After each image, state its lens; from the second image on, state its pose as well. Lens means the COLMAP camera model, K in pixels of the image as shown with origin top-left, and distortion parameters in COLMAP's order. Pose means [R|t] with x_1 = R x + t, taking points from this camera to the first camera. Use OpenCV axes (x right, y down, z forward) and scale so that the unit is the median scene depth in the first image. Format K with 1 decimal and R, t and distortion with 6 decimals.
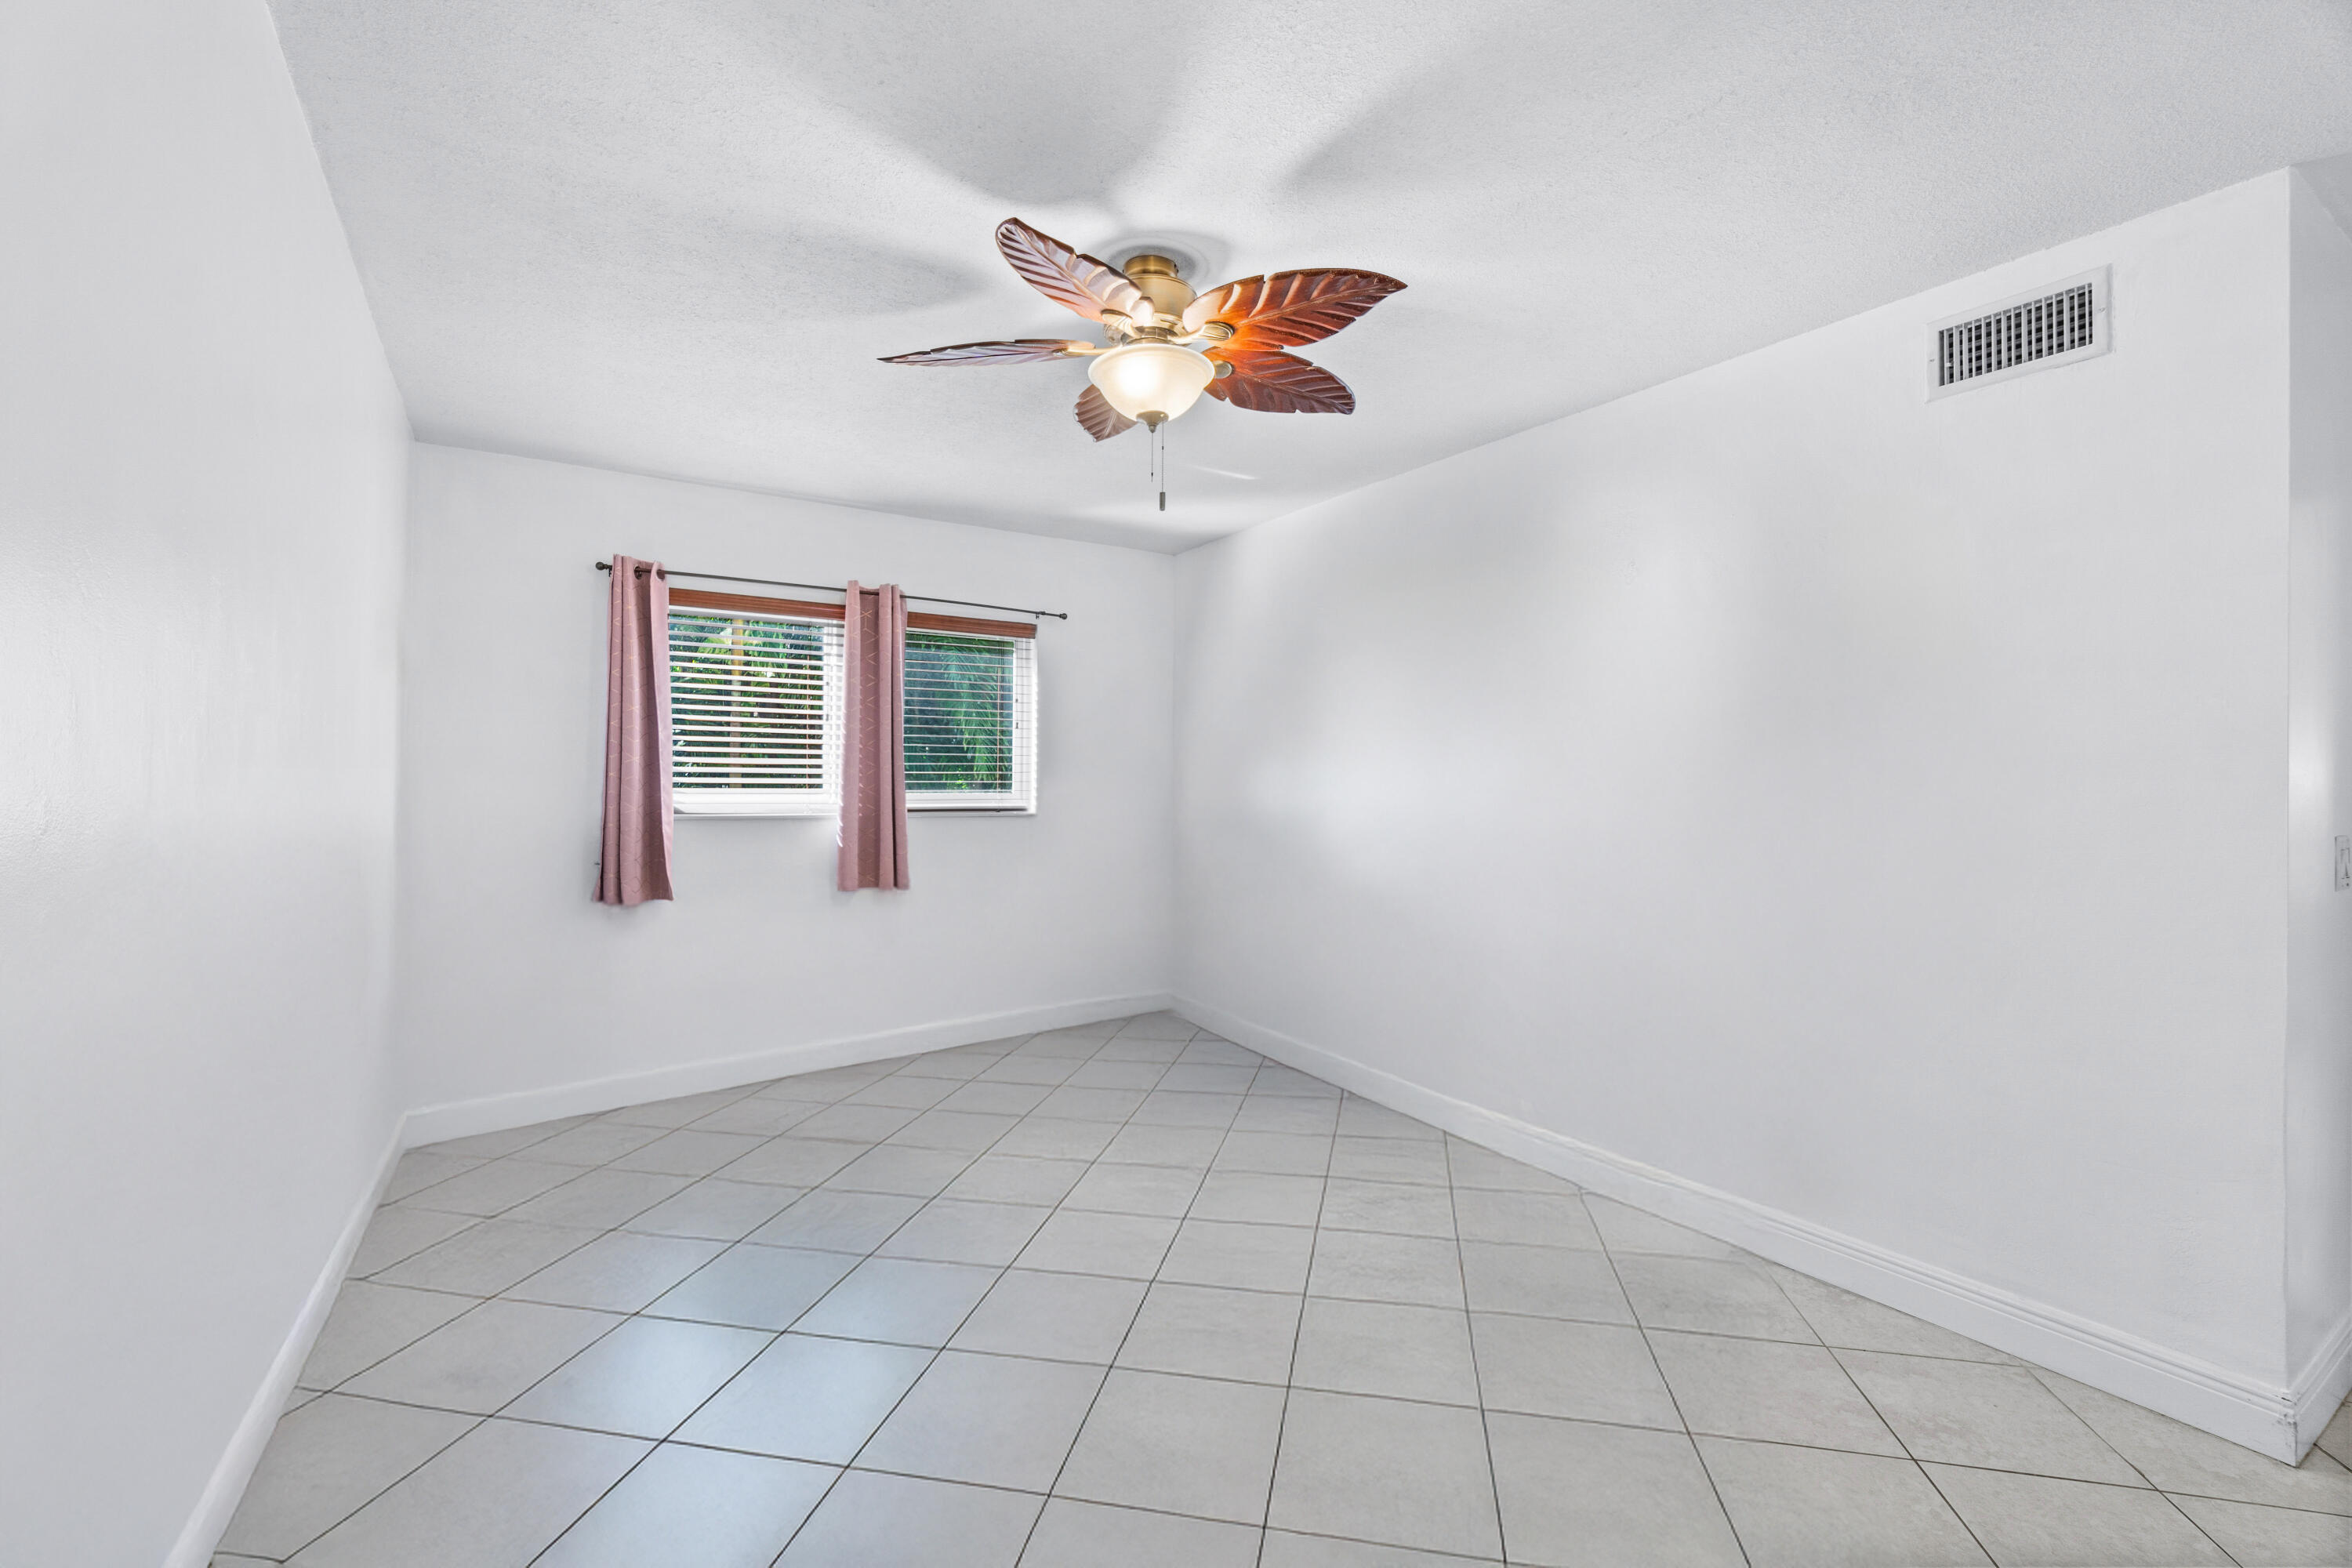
lens RADIAL K [[1031.3, 0, 1179.1], [0, 1031.3, 756.9], [0, 0, 1]] dist [0.001113, 0.000339]
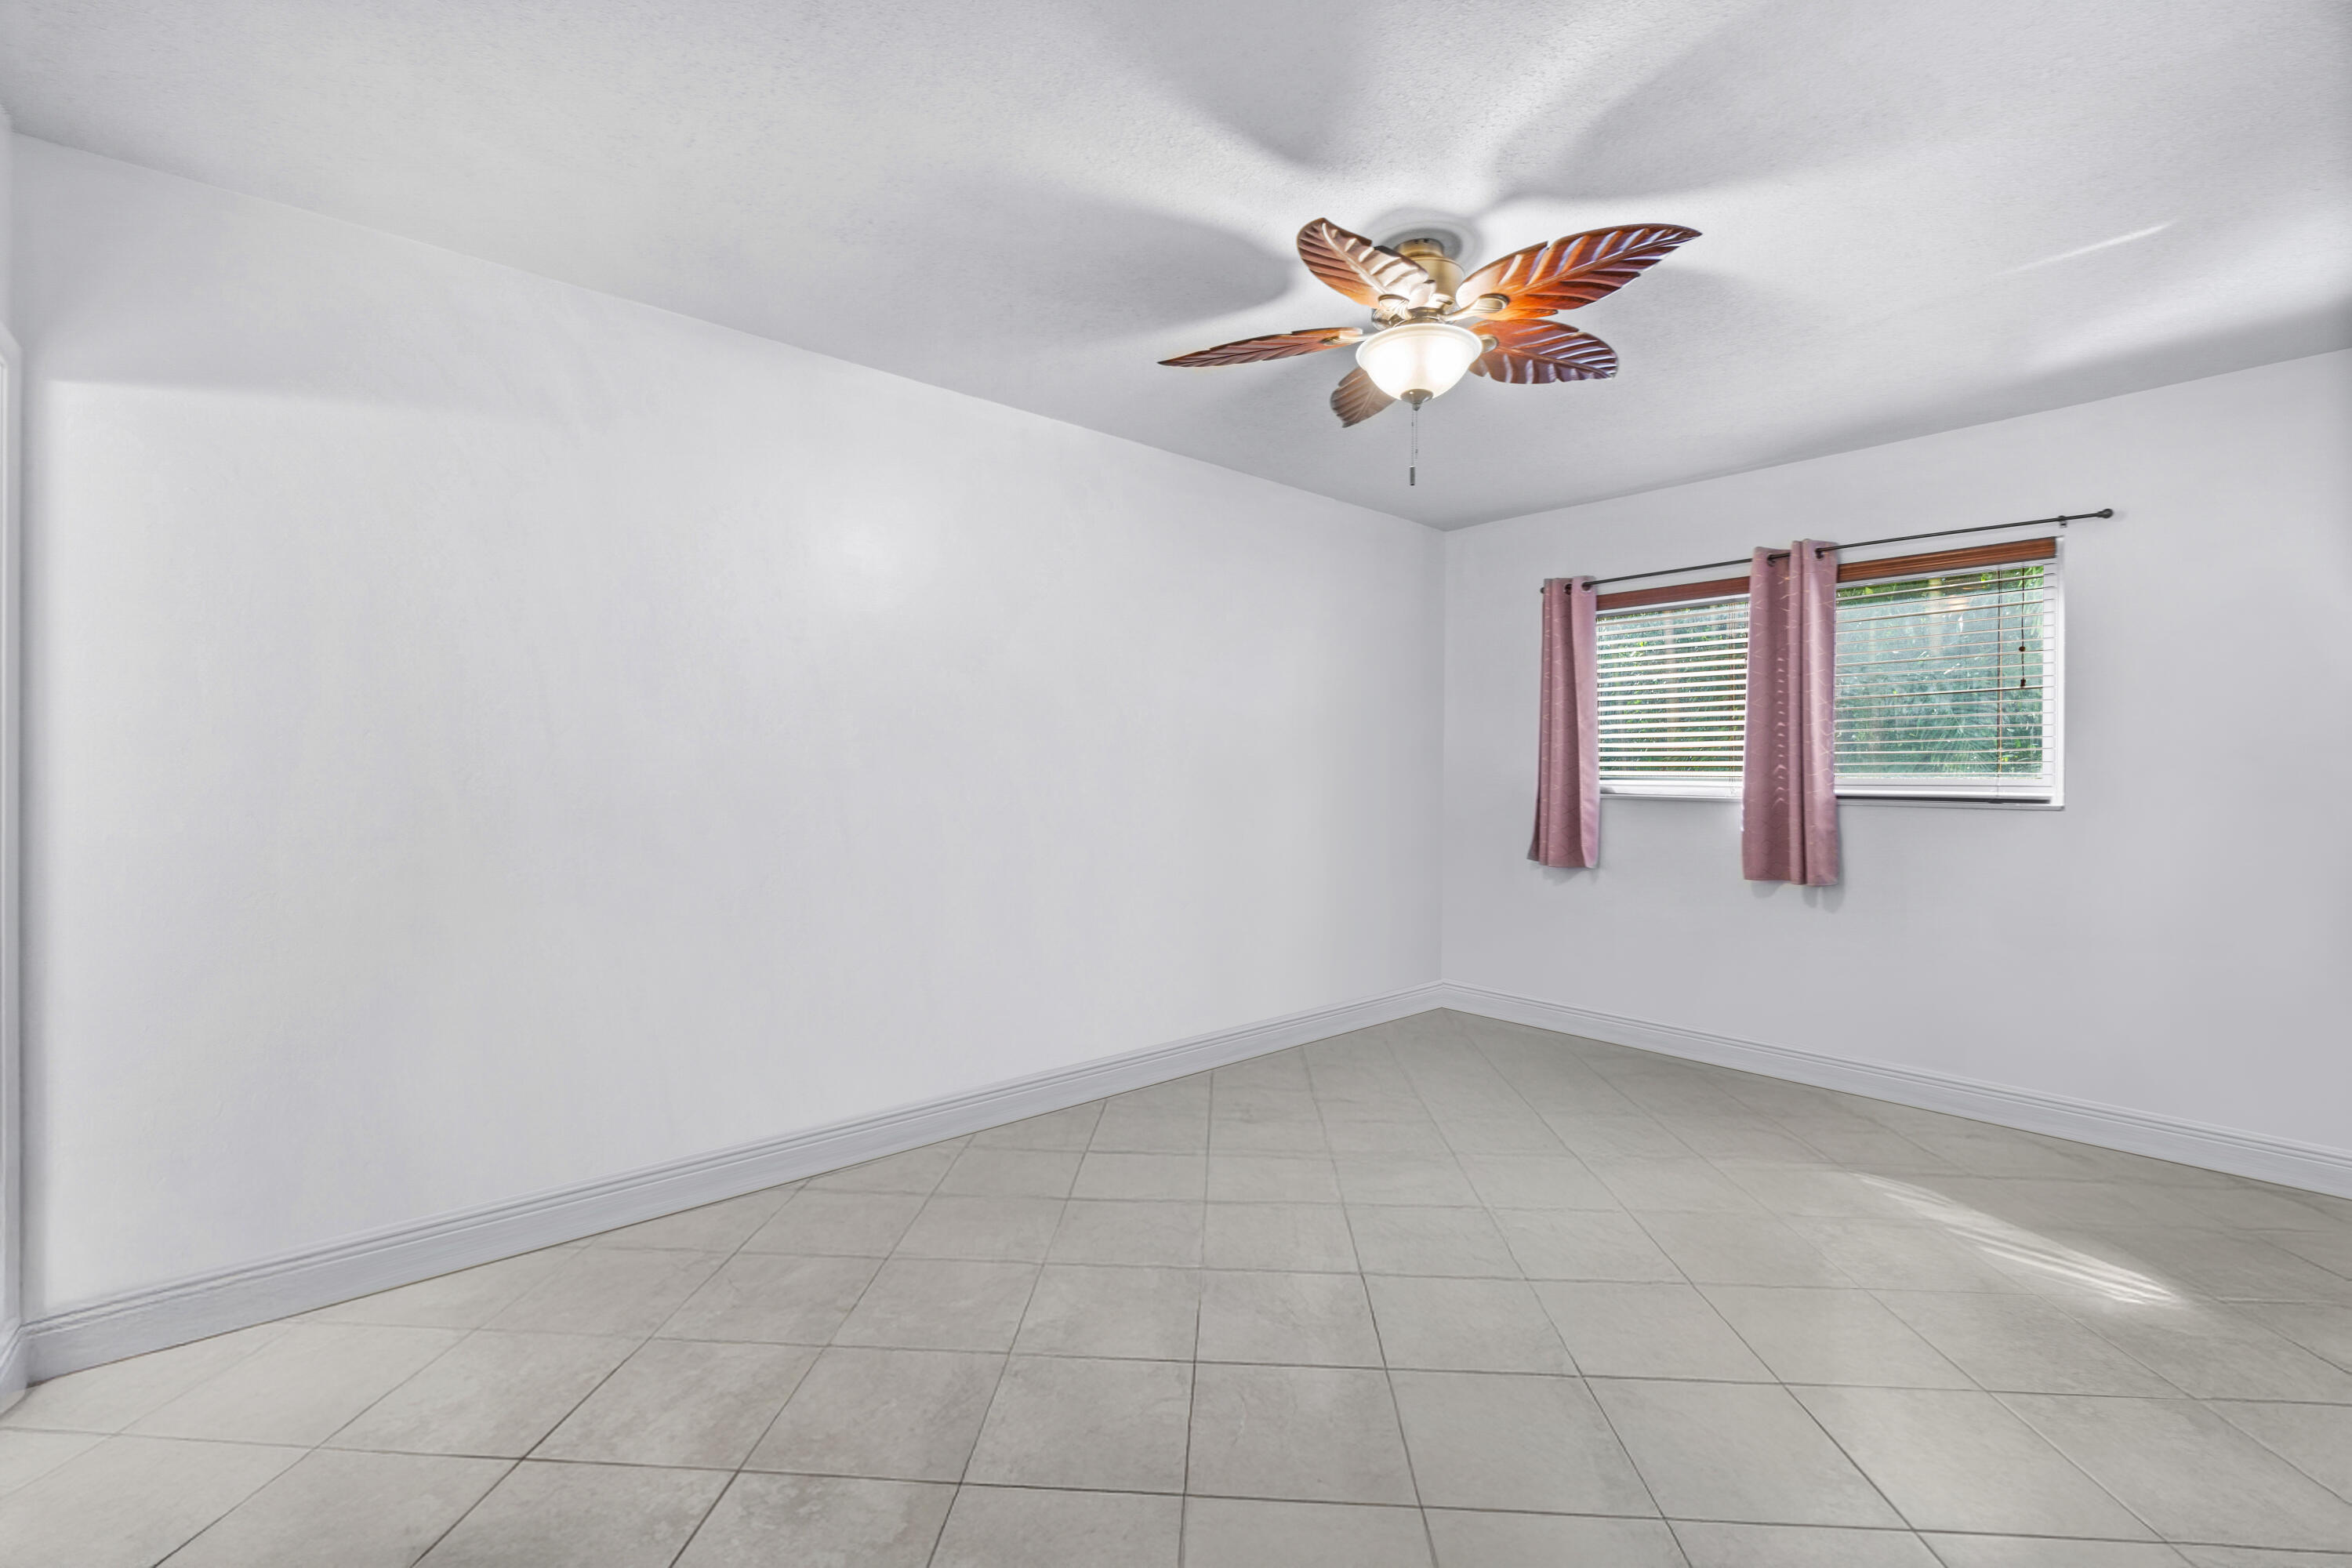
lens RADIAL K [[1031.3, 0, 1179.1], [0, 1031.3, 756.9], [0, 0, 1]] dist [0.001113, 0.000339]
pose [[0.143815, -0.011776, -0.989534, 0.525964], [0.030471, 0.999508, -0.007466, 0.008743], [0.989135, -0.029078, 0.144103, 0.341103]]
